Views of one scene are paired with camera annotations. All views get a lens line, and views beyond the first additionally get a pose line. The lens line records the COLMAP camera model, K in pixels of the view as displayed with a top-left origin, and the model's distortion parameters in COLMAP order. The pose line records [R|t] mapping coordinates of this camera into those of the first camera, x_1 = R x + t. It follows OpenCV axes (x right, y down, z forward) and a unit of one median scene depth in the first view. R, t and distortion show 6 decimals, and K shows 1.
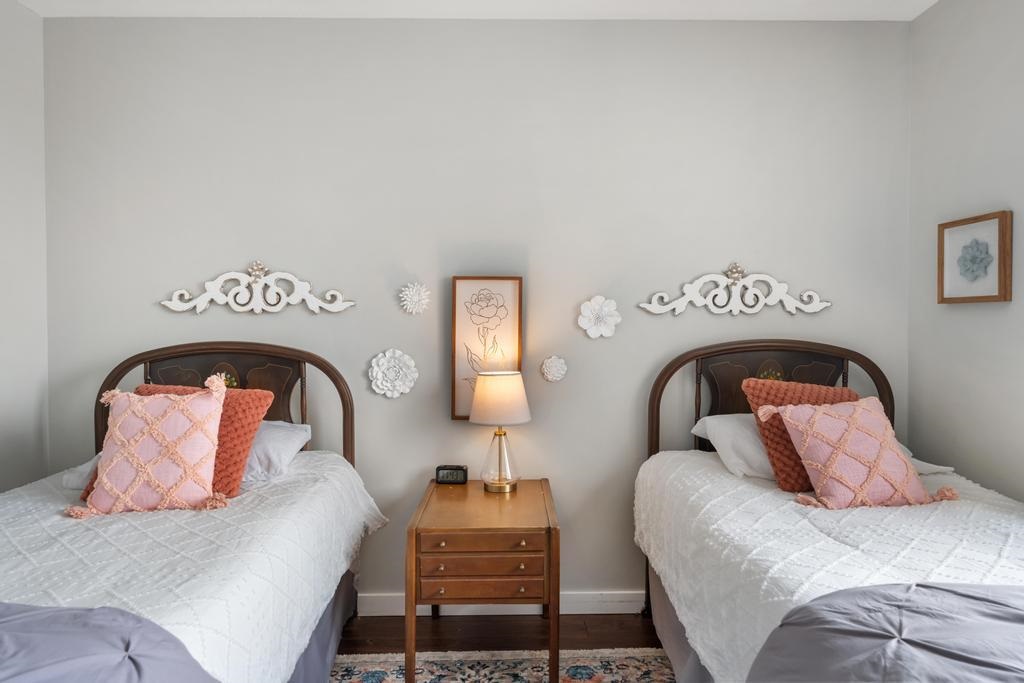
lens RADIAL K [[642.2, 0, 504.2], [0, 642.2, 333.2], [0, 0, 1]] dist [-0.001163, 0.004308]
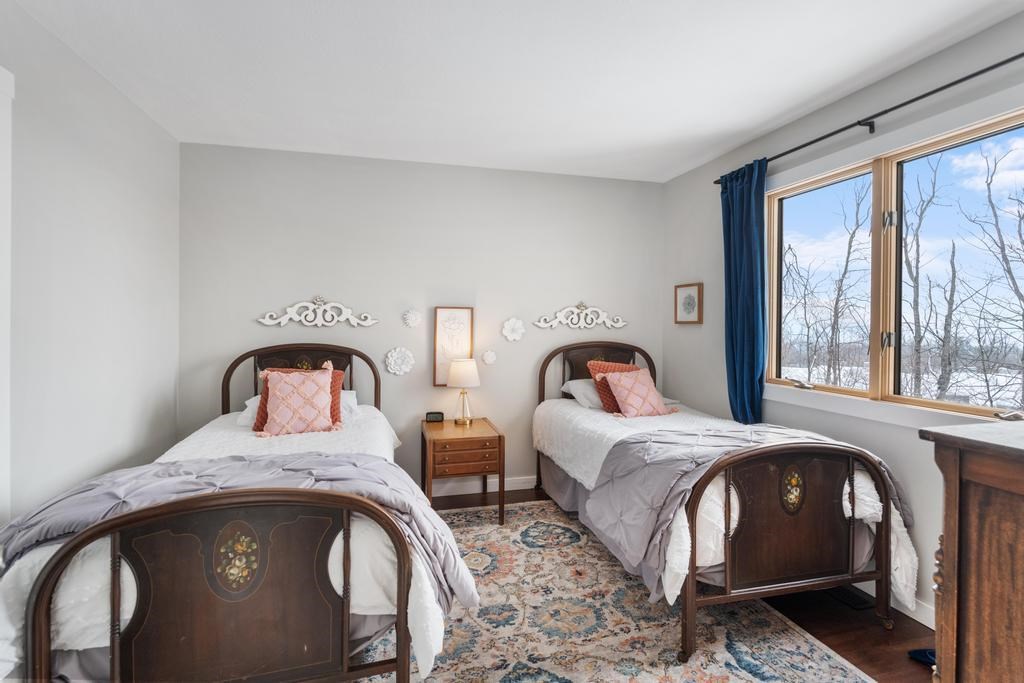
lens RADIAL K [[492.8, 0, 509.3], [0, 492.8, 330.3], [0, 0, 1]] dist [-0.002976, -0.001312]
pose [[0.971204, 0.003100, 0.238229, -0.213201], [-0.001331, 0.999970, -0.007587, -0.012240], [-0.238246, 0.007051, 0.971179, -0.401684]]
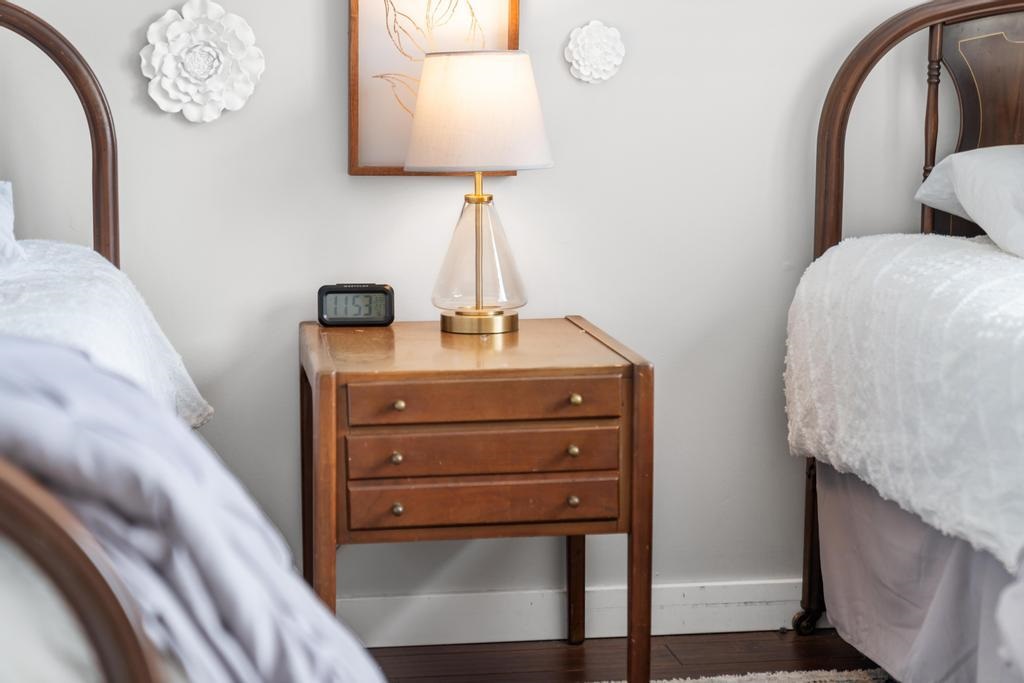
lens RADIAL K [[2097.6, 0, 516.3], [0, 2097.6, 337.2], [0, 0, 1]] dist [0.016193, 0.000000]
pose [[0.990119, -0.018127, 0.139053, -0.171401], [0.002572, 0.993790, 0.111238, 0.092697], [-0.140206, -0.109782, 0.984017, -0.354020]]
